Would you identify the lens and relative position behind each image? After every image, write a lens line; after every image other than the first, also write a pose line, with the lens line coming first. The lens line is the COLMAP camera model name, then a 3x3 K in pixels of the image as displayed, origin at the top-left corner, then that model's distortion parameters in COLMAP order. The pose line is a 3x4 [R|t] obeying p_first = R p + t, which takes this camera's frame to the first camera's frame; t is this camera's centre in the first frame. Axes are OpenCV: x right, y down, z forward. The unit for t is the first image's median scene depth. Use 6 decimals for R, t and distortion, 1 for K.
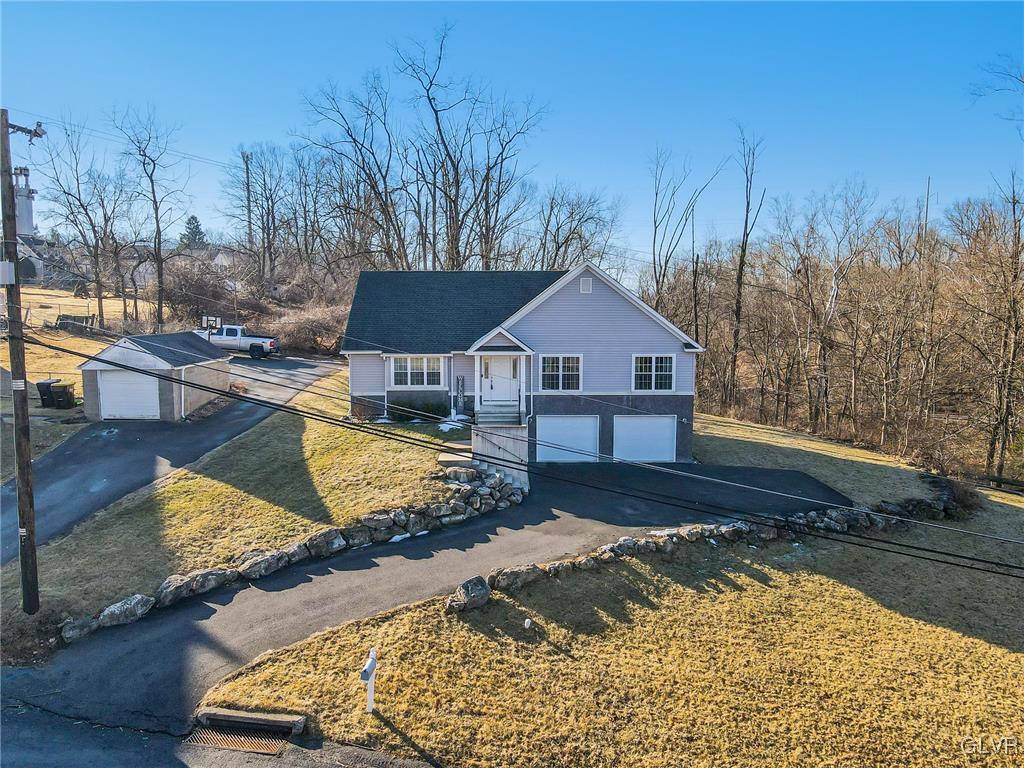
lens RADIAL K [[752.7, 0, 512.0], [0, 752.7, 384.0], [0, 0, 1]] dist [0.011609, 0.008250]
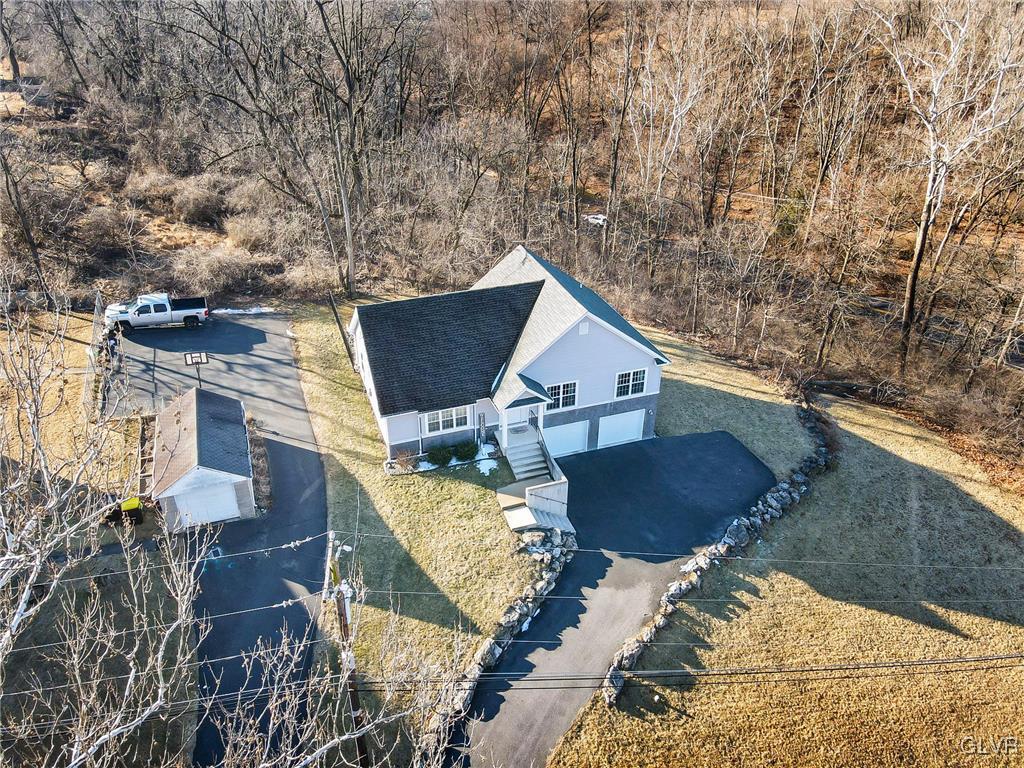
lens RADIAL K [[752.7, 0, 512.0], [0, 752.7, 384.0], [0, 0, 1]] dist [0.011609, 0.008250]
pose [[0.945765, -0.162985, 0.281006, -0.346977], [0.029072, 0.904024, 0.426493, -0.551846], [-0.323548, -0.395192, 0.859732, 0.003080]]
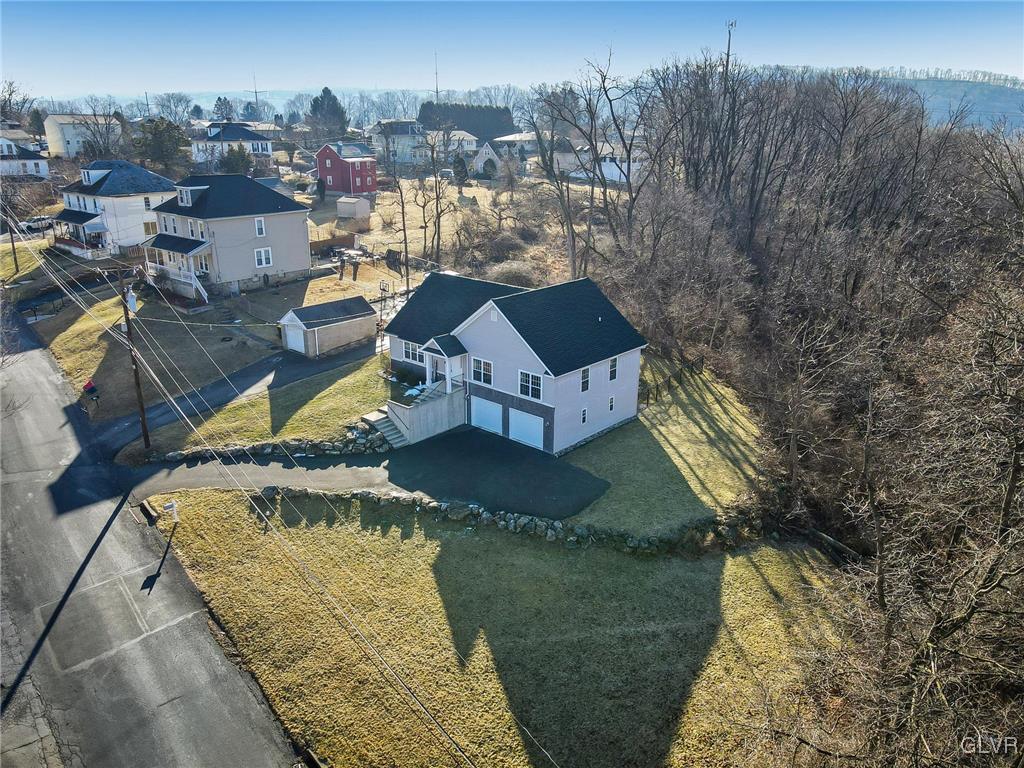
lens RADIAL K [[752.7, 0, 512.0], [0, 752.7, 384.0], [0, 0, 1]] dist [0.011609, 0.008250]
pose [[0.736270, 0.219501, -0.640099, 1.060028], [-0.073591, 0.966291, 0.246710, -0.359953], [0.672675, -0.134540, 0.727604, -0.027354]]
